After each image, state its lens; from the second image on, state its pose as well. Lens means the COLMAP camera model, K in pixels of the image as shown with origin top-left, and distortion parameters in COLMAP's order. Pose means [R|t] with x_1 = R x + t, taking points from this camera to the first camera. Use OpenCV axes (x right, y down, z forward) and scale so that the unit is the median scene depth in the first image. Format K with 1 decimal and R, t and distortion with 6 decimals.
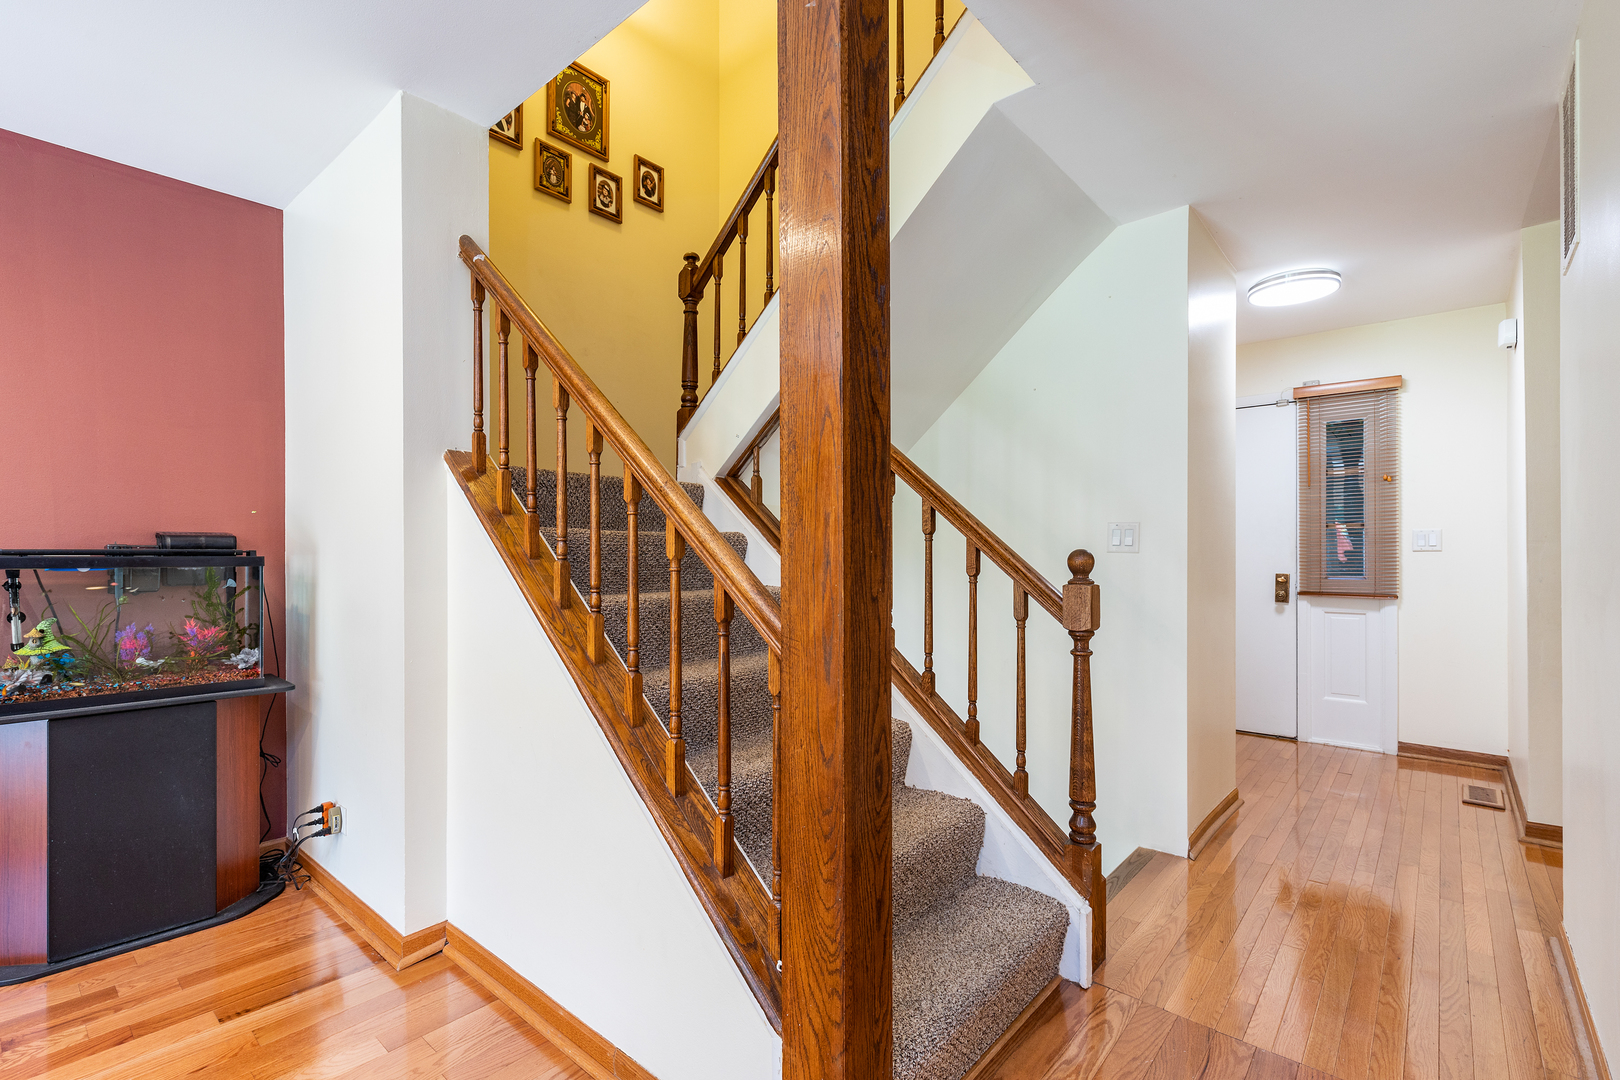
lens RADIAL K [[727.9, 0, 808.0], [0, 727.9, 553.5], [0, 0, 1]] dist [0.005873, 0.000146]
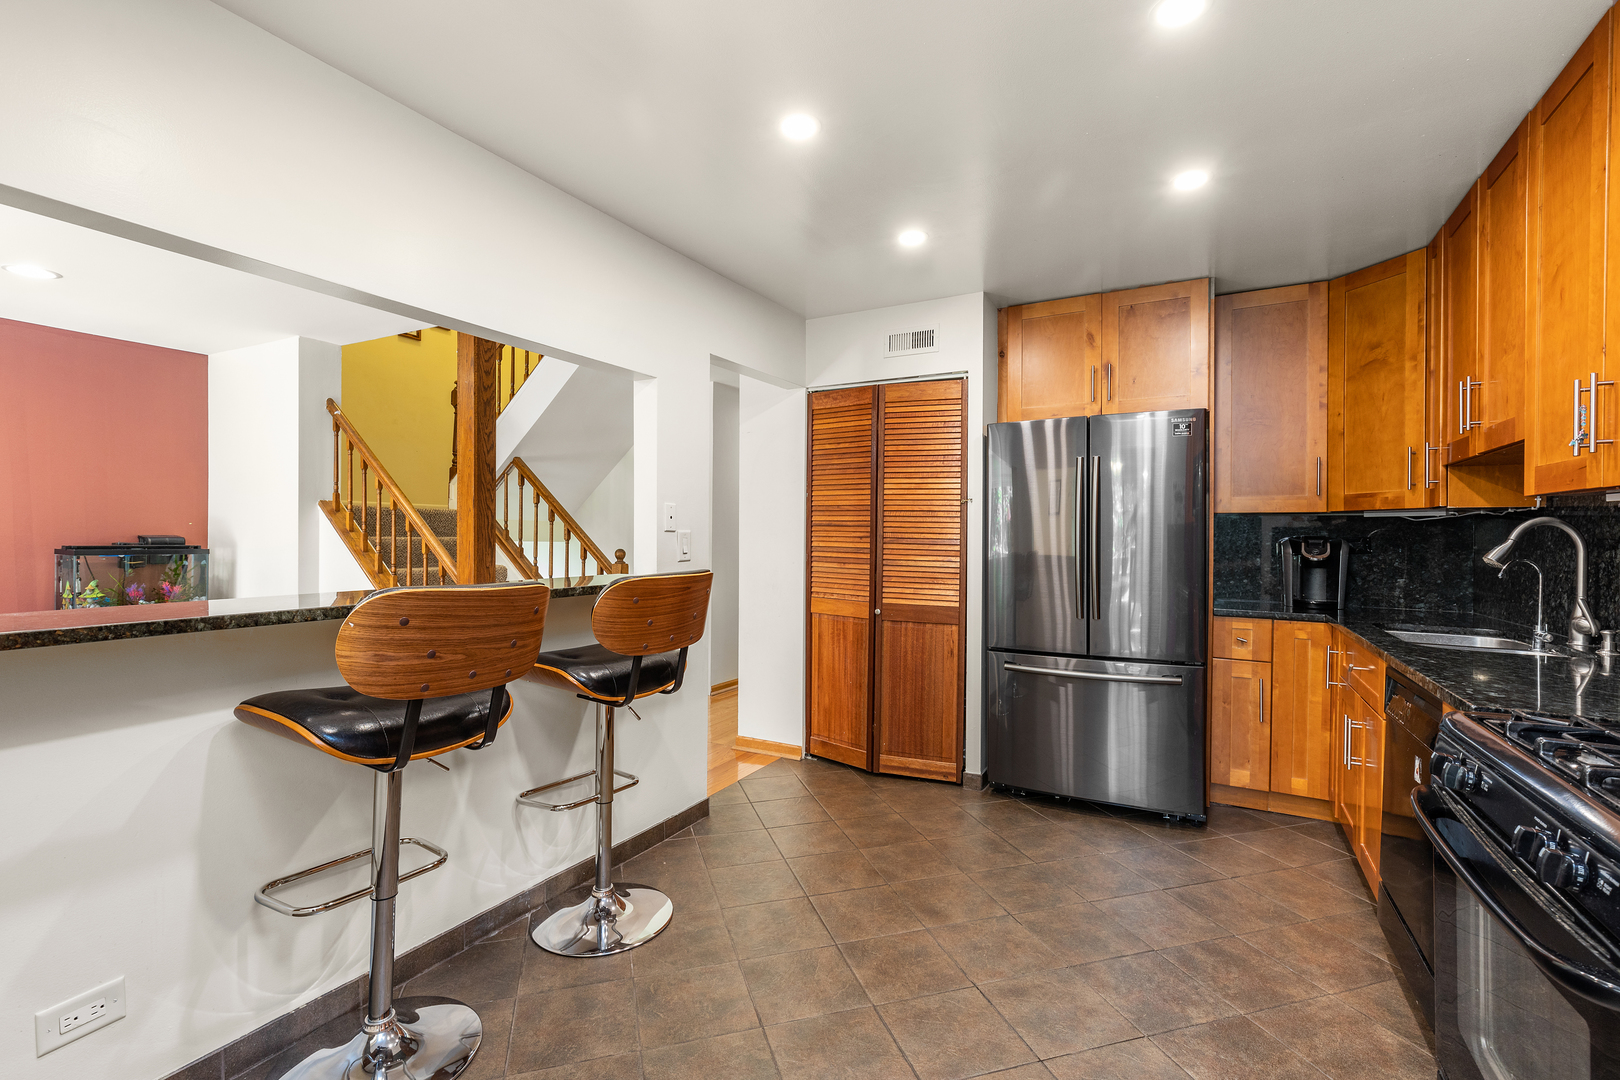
lens RADIAL K [[727.9, 0, 815.8], [0, 727.9, 531.2], [0, 0, 1]] dist [0.005873, 0.000146]
pose [[0.976213, 0.010722, 0.216549, 0.526234], [-0.010927, 0.999940, -0.000250, -0.076065], [-0.216539, -0.002122, 0.976272, -1.598903]]
